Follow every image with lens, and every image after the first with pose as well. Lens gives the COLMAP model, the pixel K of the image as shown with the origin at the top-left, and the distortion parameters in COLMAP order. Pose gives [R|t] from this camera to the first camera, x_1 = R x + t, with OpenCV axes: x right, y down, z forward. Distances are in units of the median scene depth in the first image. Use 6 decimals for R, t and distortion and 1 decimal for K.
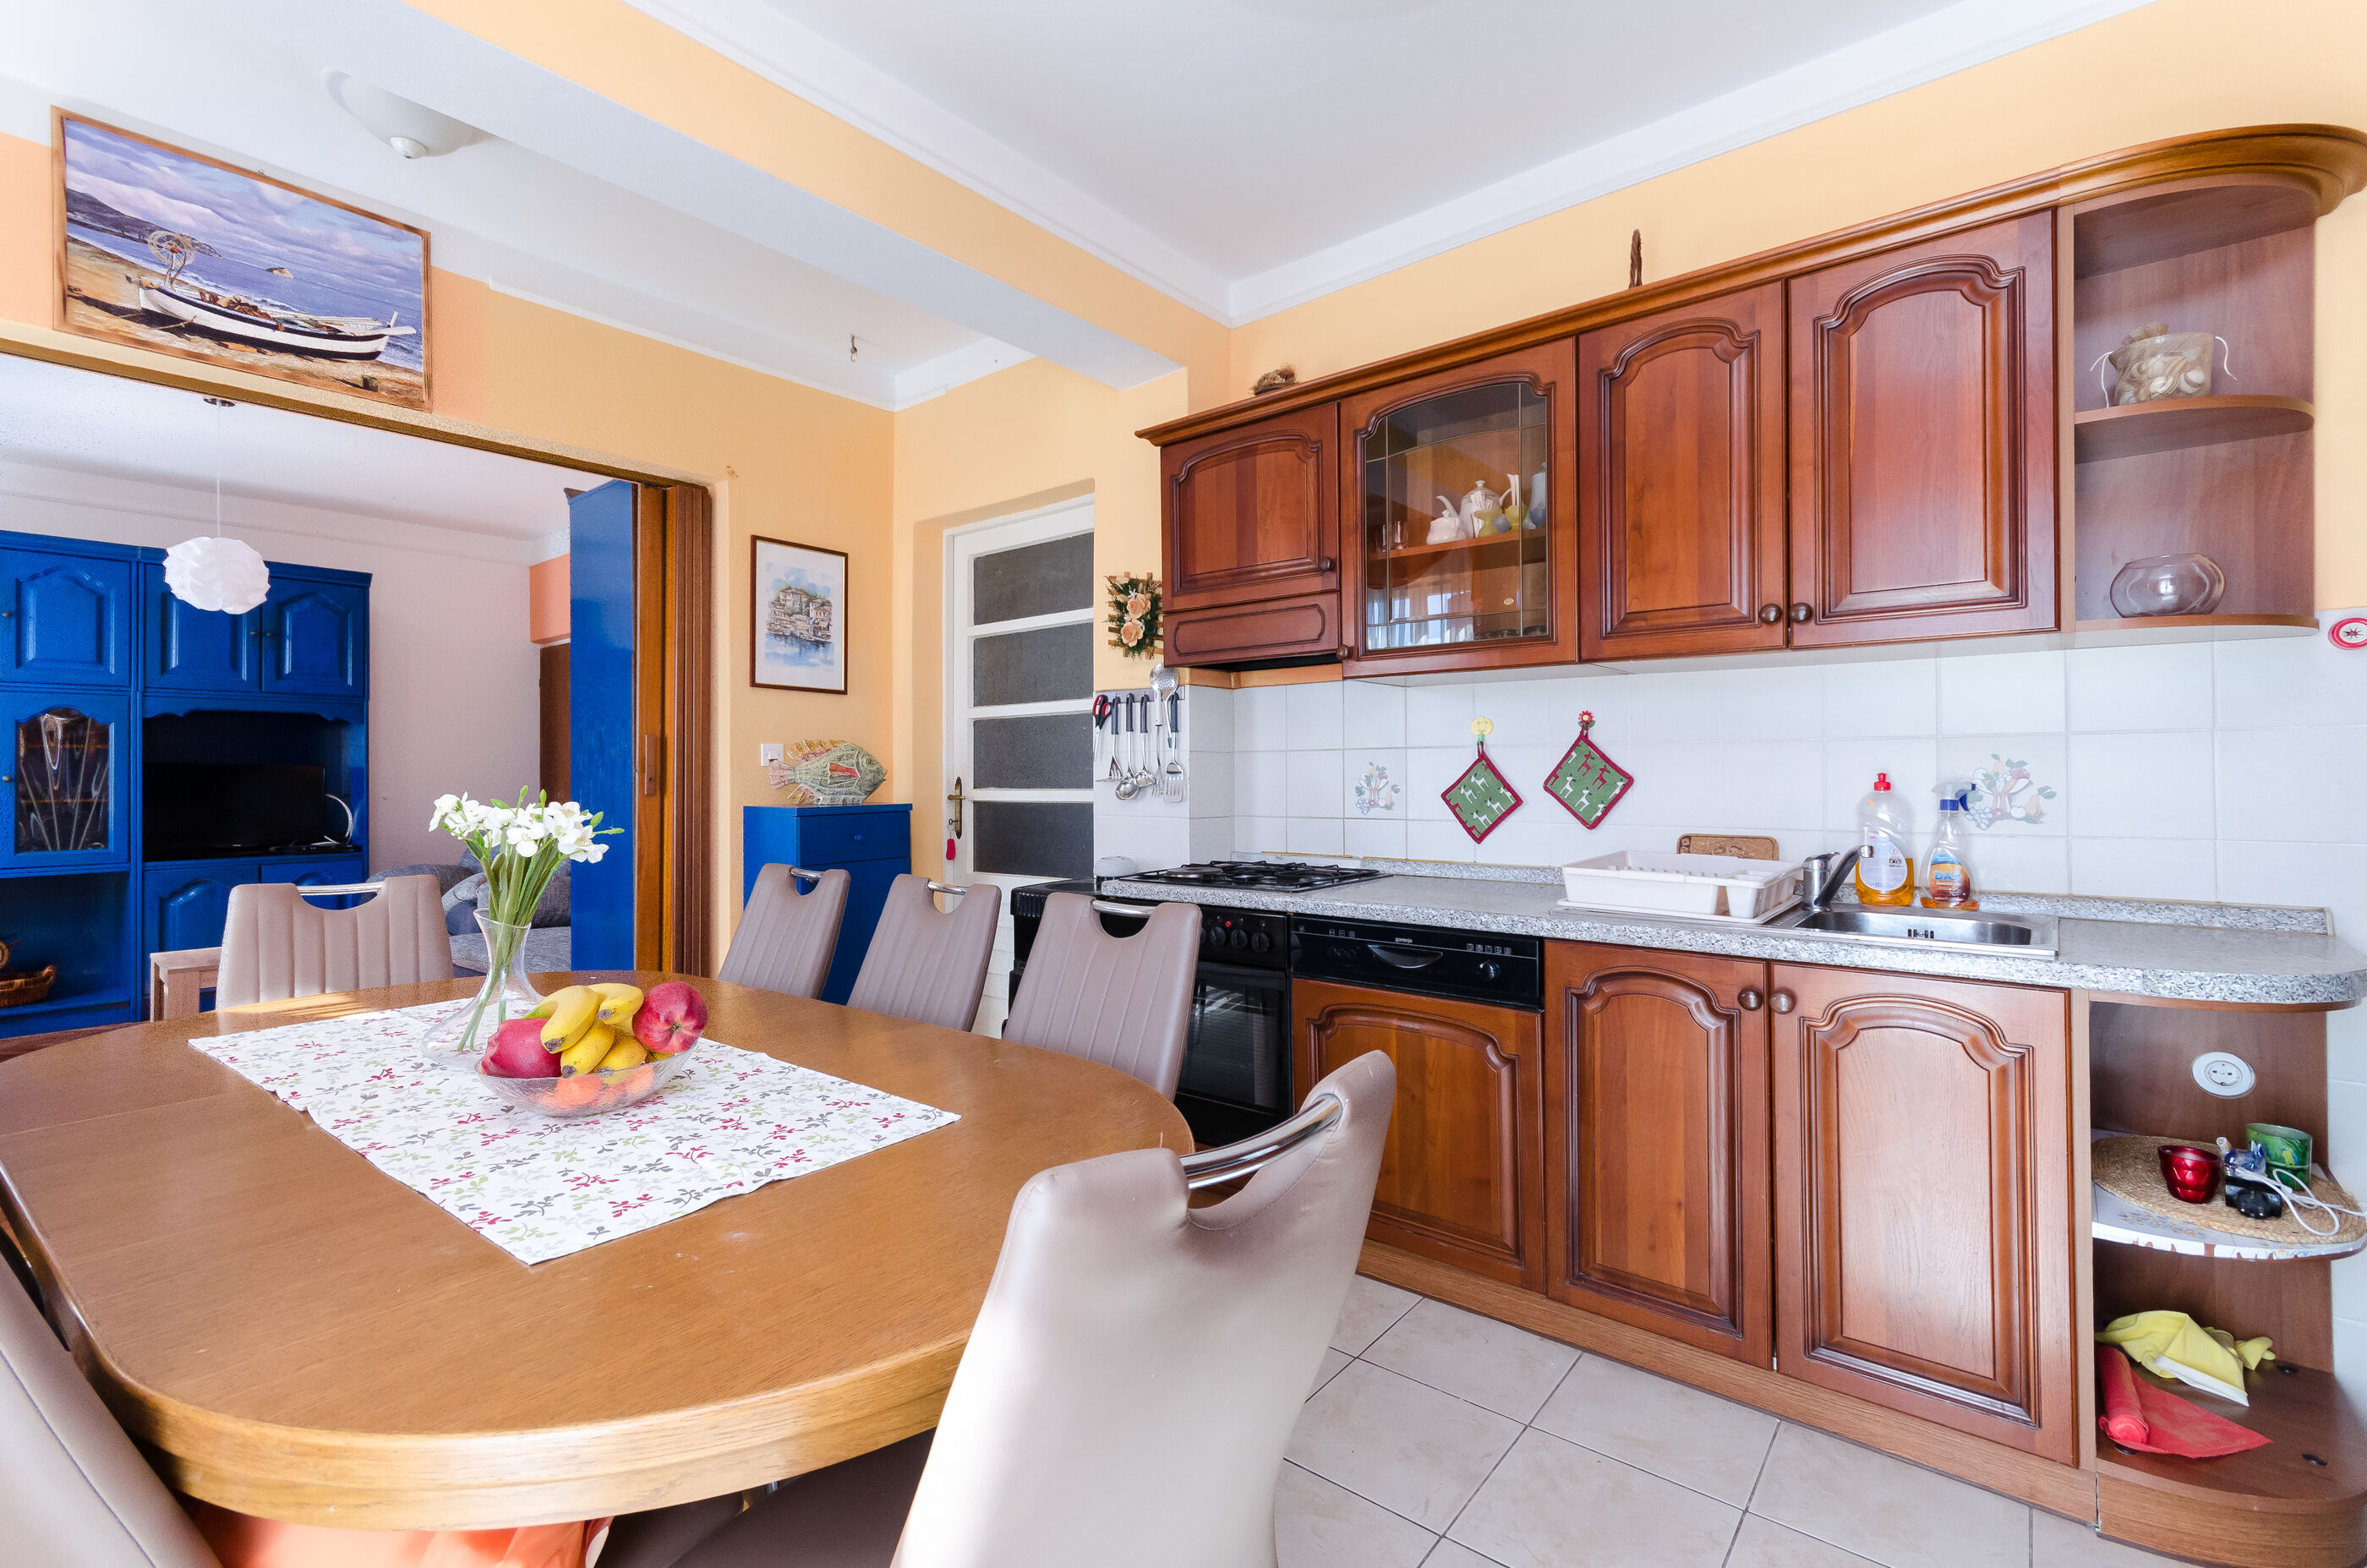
lens RADIAL K [[1052.9, 0, 1194.5], [0, 1052.9, 768.5], [0, 0, 1]] dist [0.012018, 0.000037]
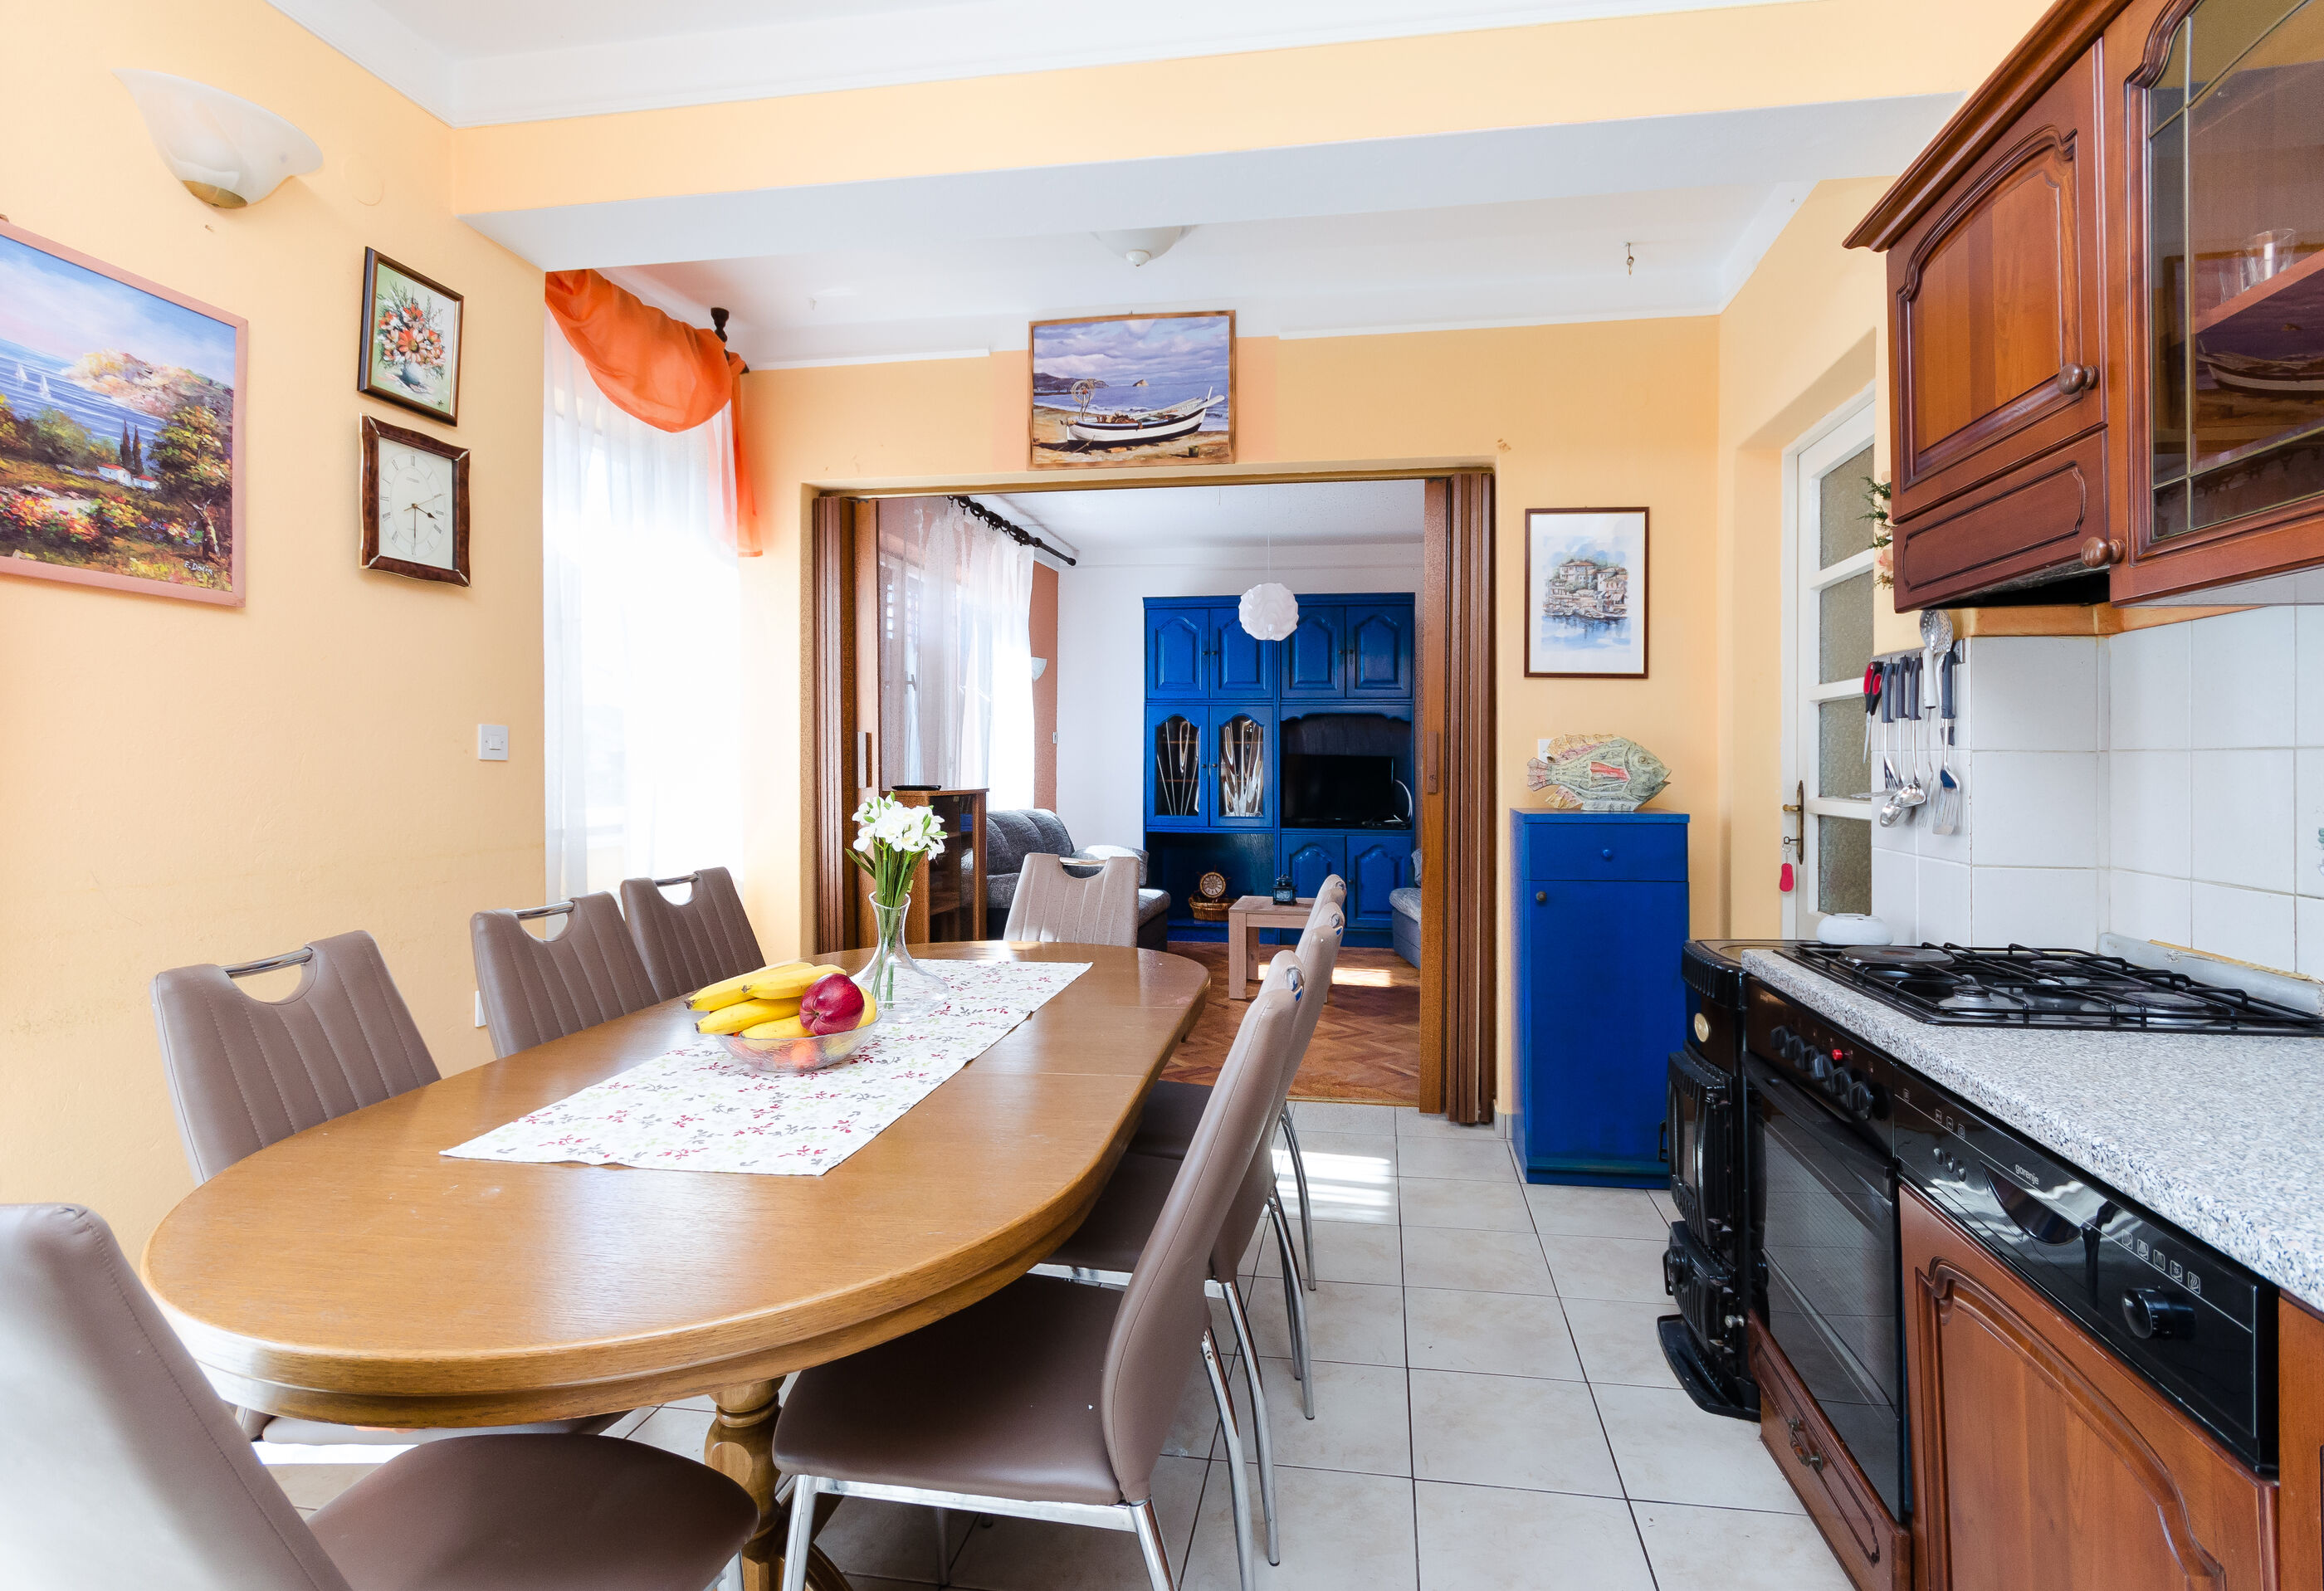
lens RADIAL K [[1120.3, 0, 1206.3], [0, 1120.3, 758.2], [0, 0, 1]] dist [-0.000526, -0.000154]
pose [[0.506331, 0.007262, -0.862309, 0.313151], [-0.004137, 0.999973, 0.005992, -0.014202], [0.862329, 0.000534, 0.506347, 0.320314]]
